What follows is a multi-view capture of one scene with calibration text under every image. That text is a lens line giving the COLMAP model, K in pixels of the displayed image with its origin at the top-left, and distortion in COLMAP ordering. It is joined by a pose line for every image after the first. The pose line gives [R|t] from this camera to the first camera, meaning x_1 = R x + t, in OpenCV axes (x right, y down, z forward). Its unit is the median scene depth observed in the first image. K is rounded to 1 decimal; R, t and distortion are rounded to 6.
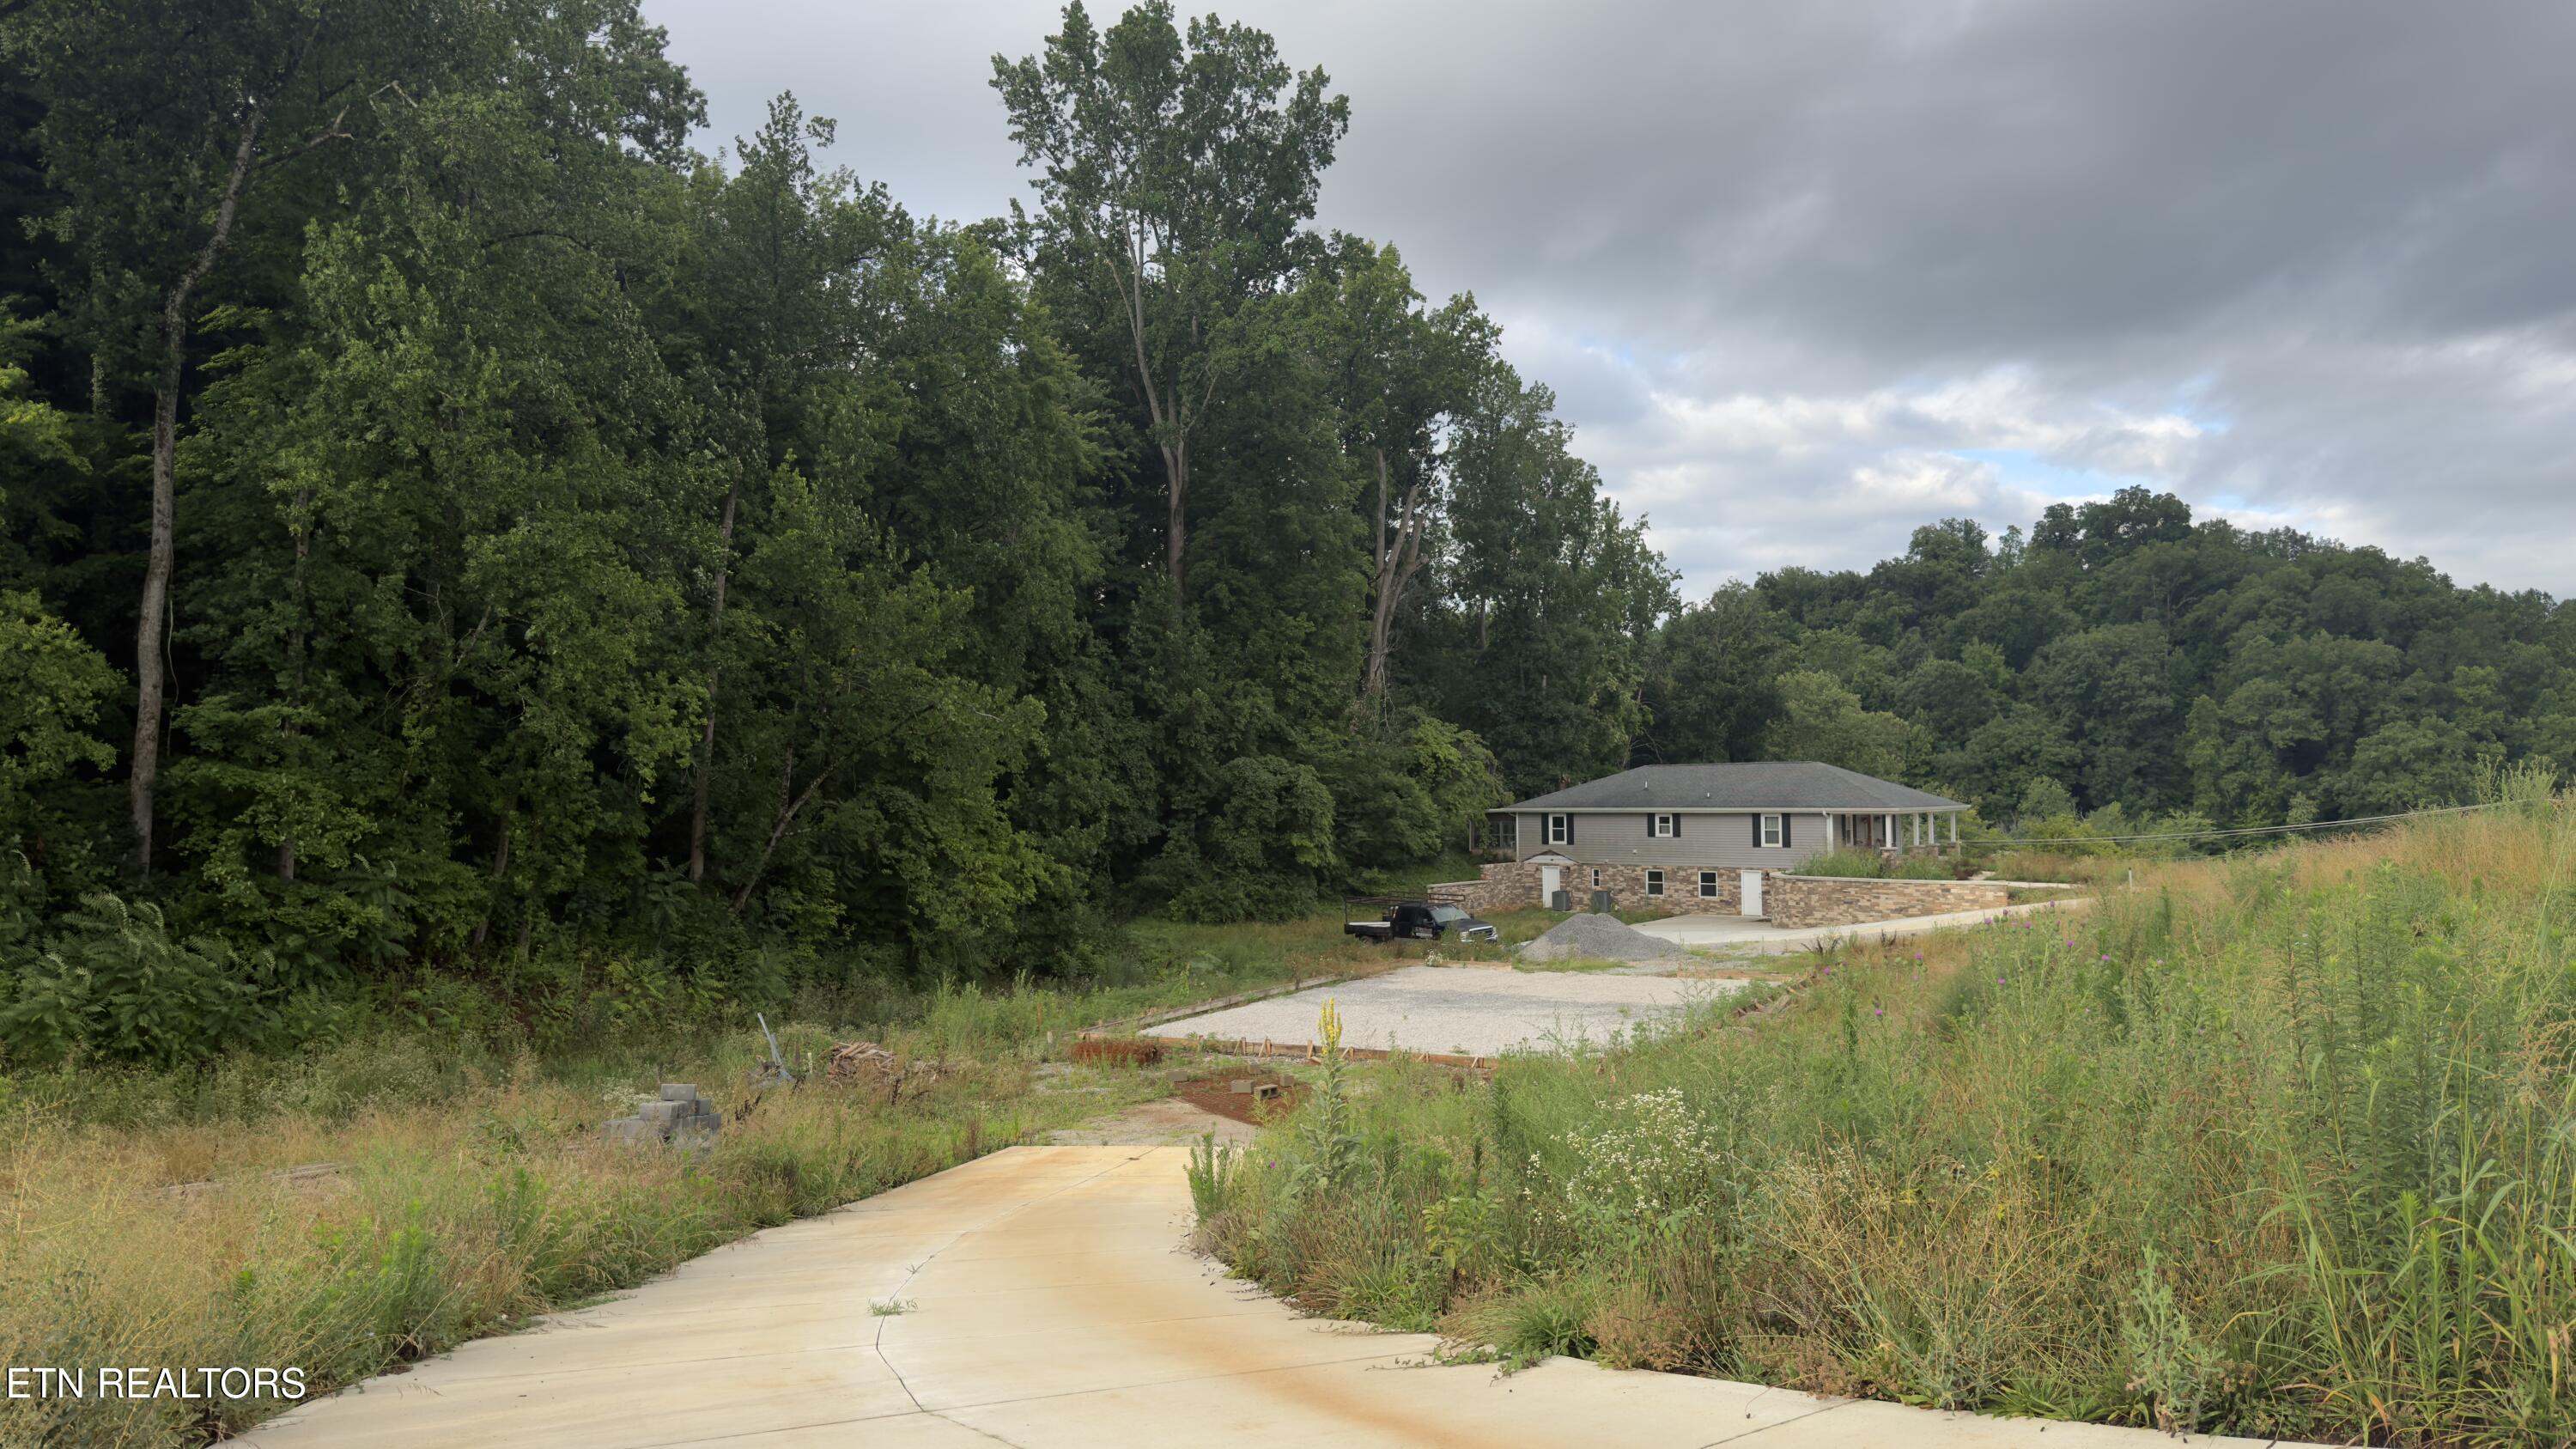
lens RADIAL K [[1830.0, 0, 1277.8], [0, 1830.0, 718.2], [0, 0, 1]] dist [0.089651, -0.094111]
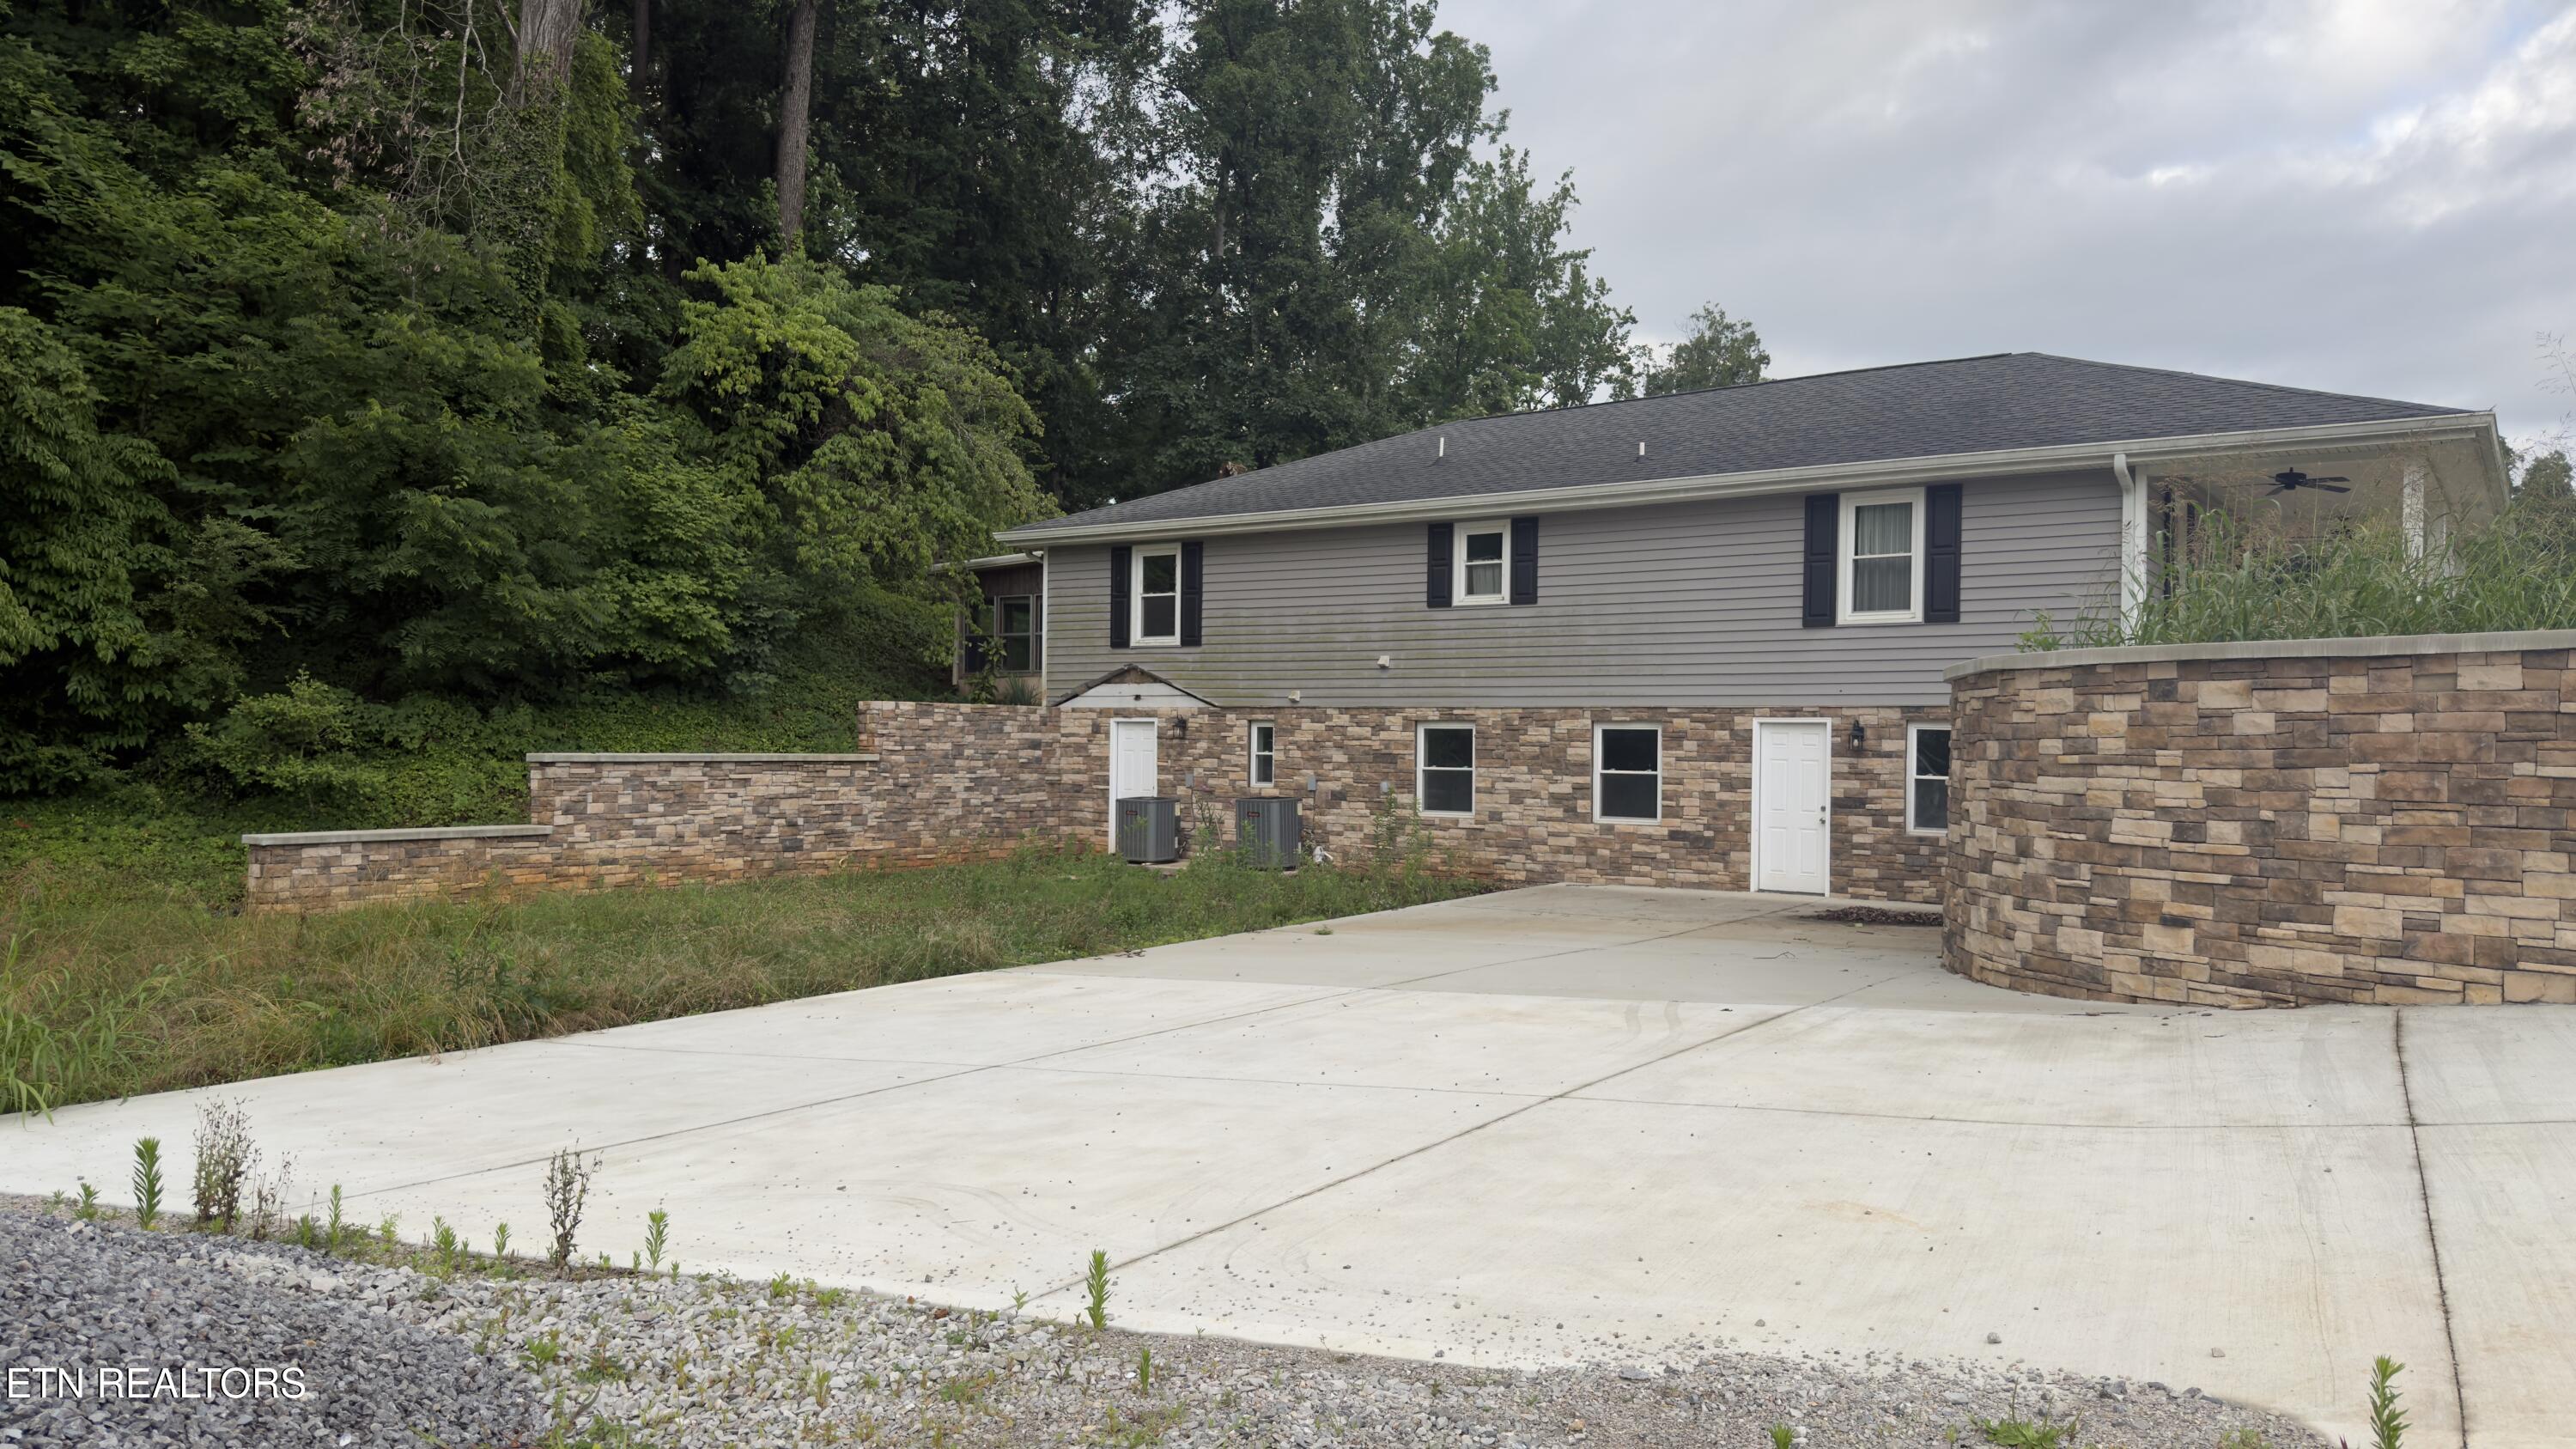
lens RADIAL K [[1979.6, 0, 1331.8], [0, 1979.6, 718.5], [0, 0, 1]] dist [0.188278, -0.385101]
pose [[0.998012, 0.021163, 0.059361, 0.168858], [-0.023029, 0.999256, 0.030922, 0.072482], [-0.058663, -0.032228, 0.997758, 0.694714]]
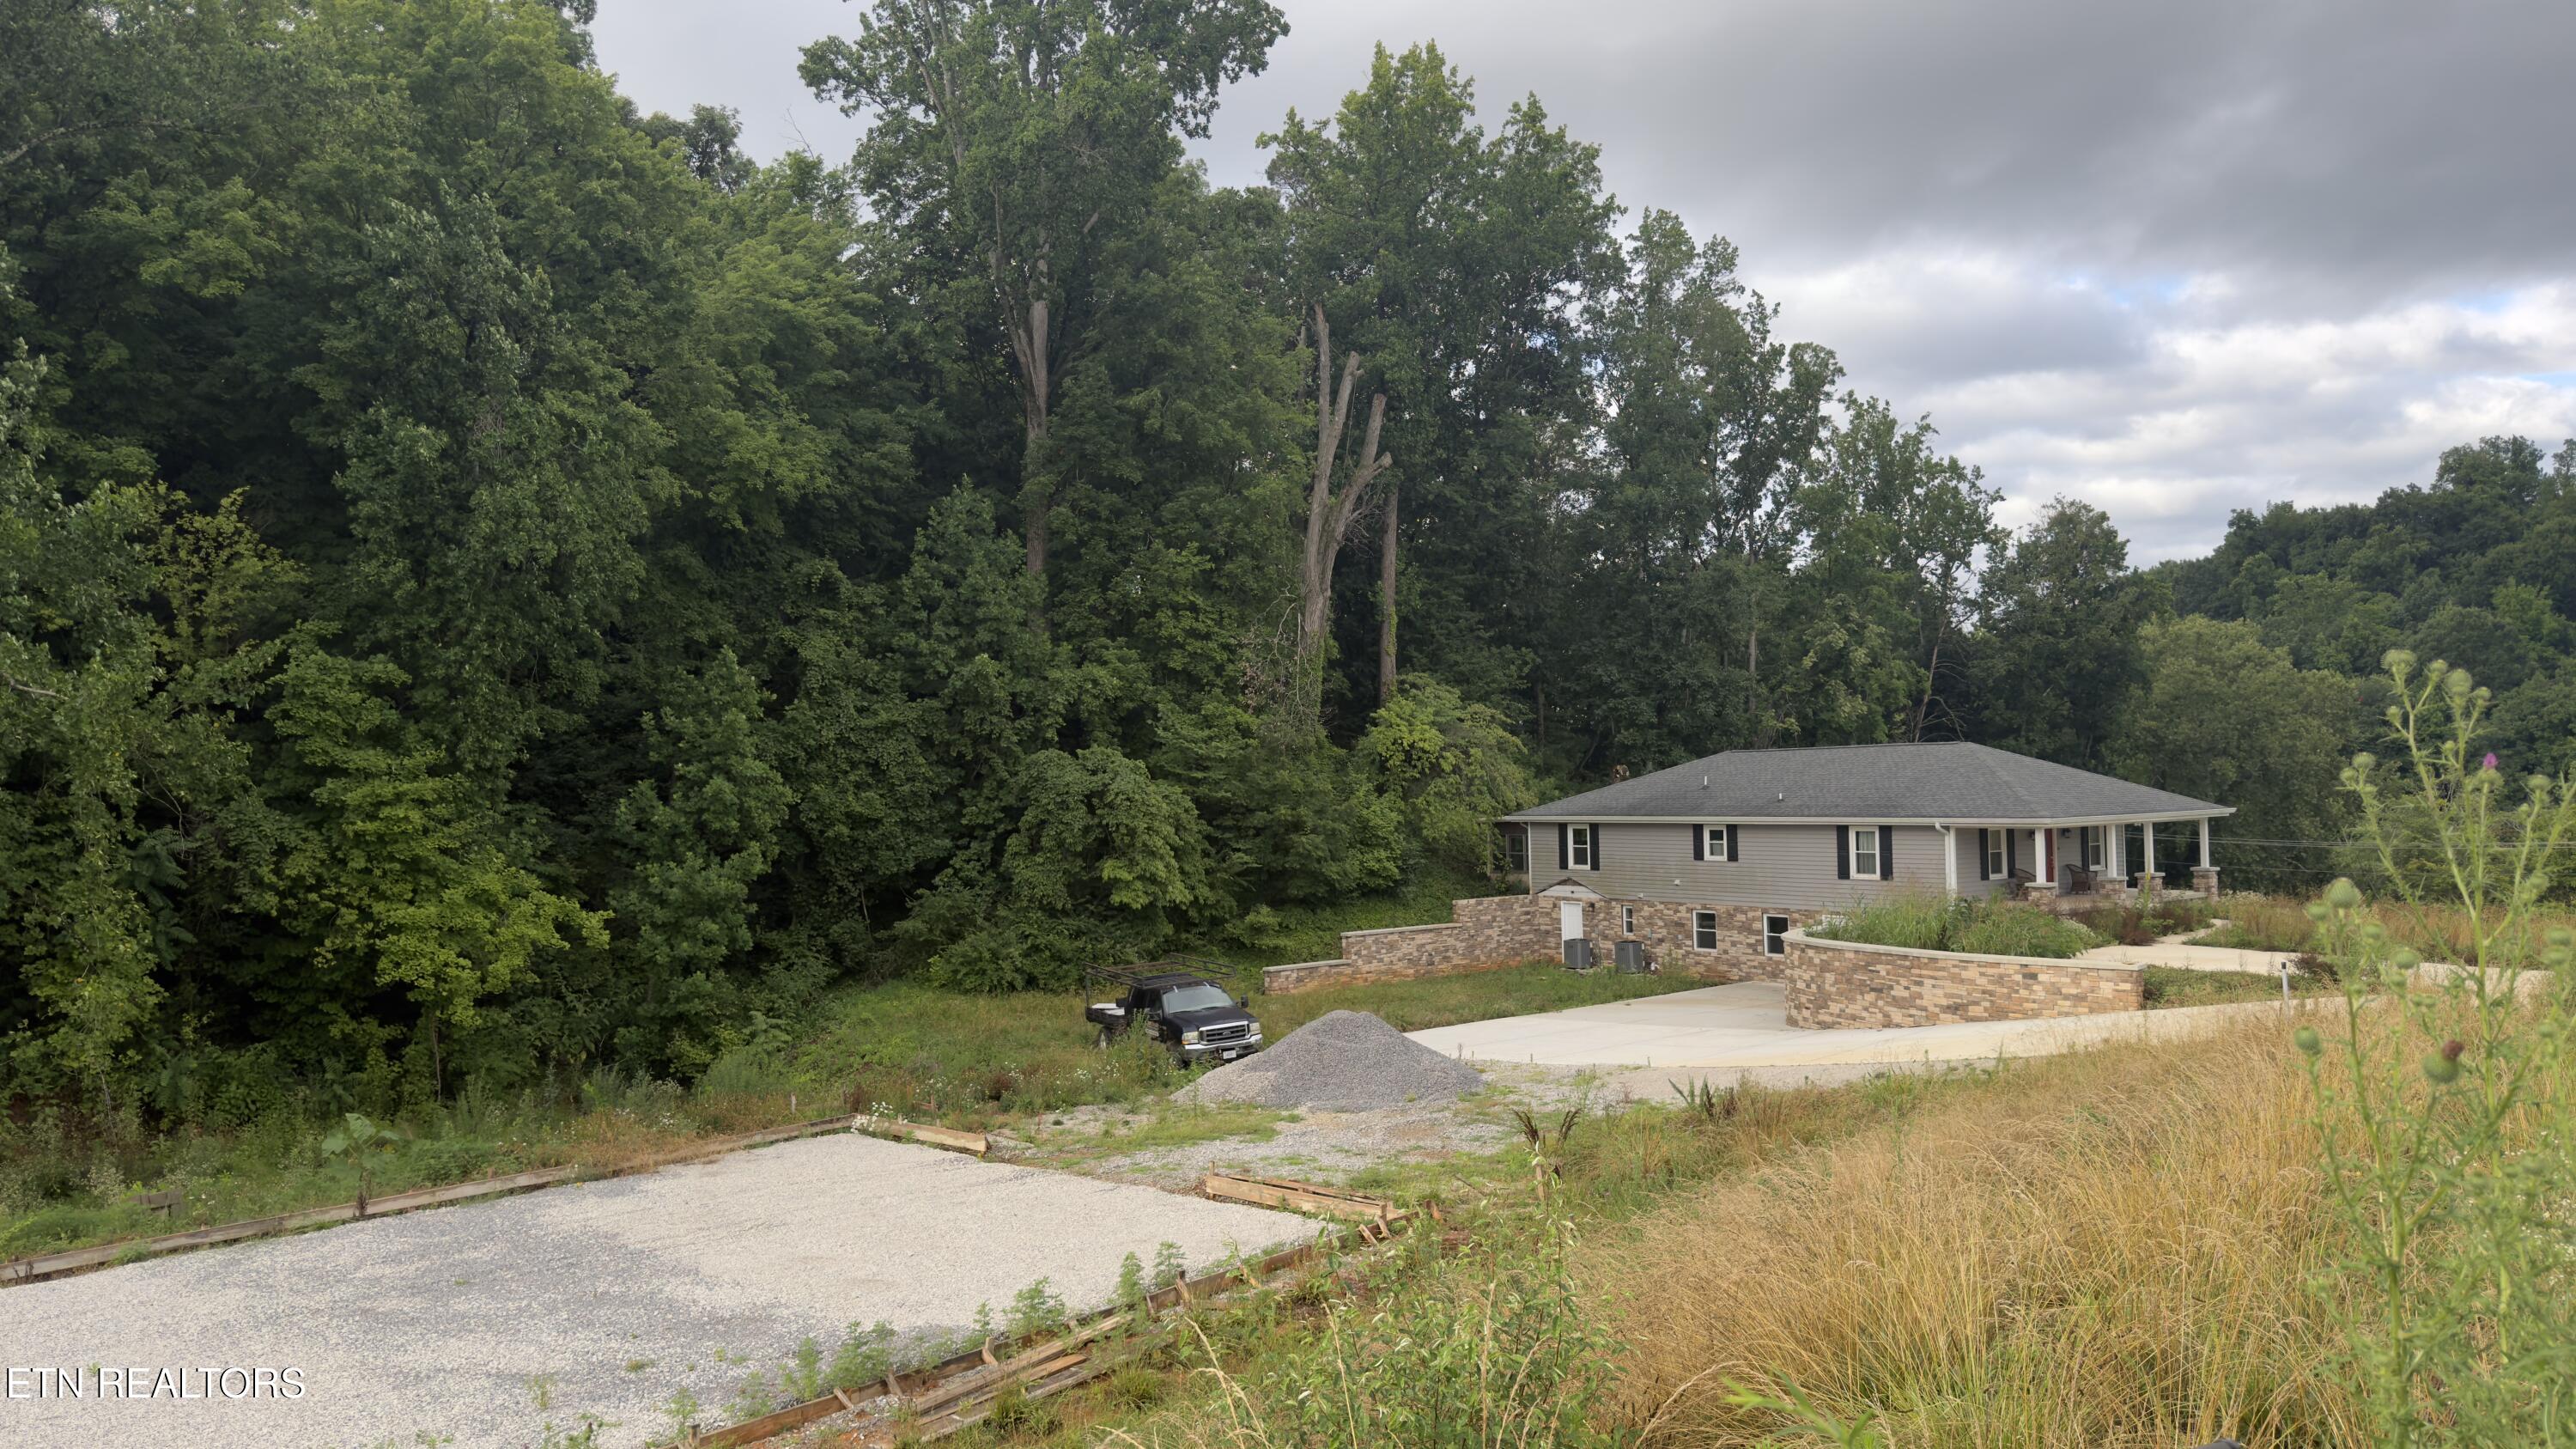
lens RADIAL K [[1884.4, 0, 1229.0], [0, 1884.4, 722.8], [0, 0, 1]] dist [0.076108, -0.108320]
pose [[0.968488, -0.017944, -0.248414, 0.209309], [0.020416, 0.999764, 0.007377, 0.007084], [0.248223, -0.012216, 0.968626, 0.304218]]
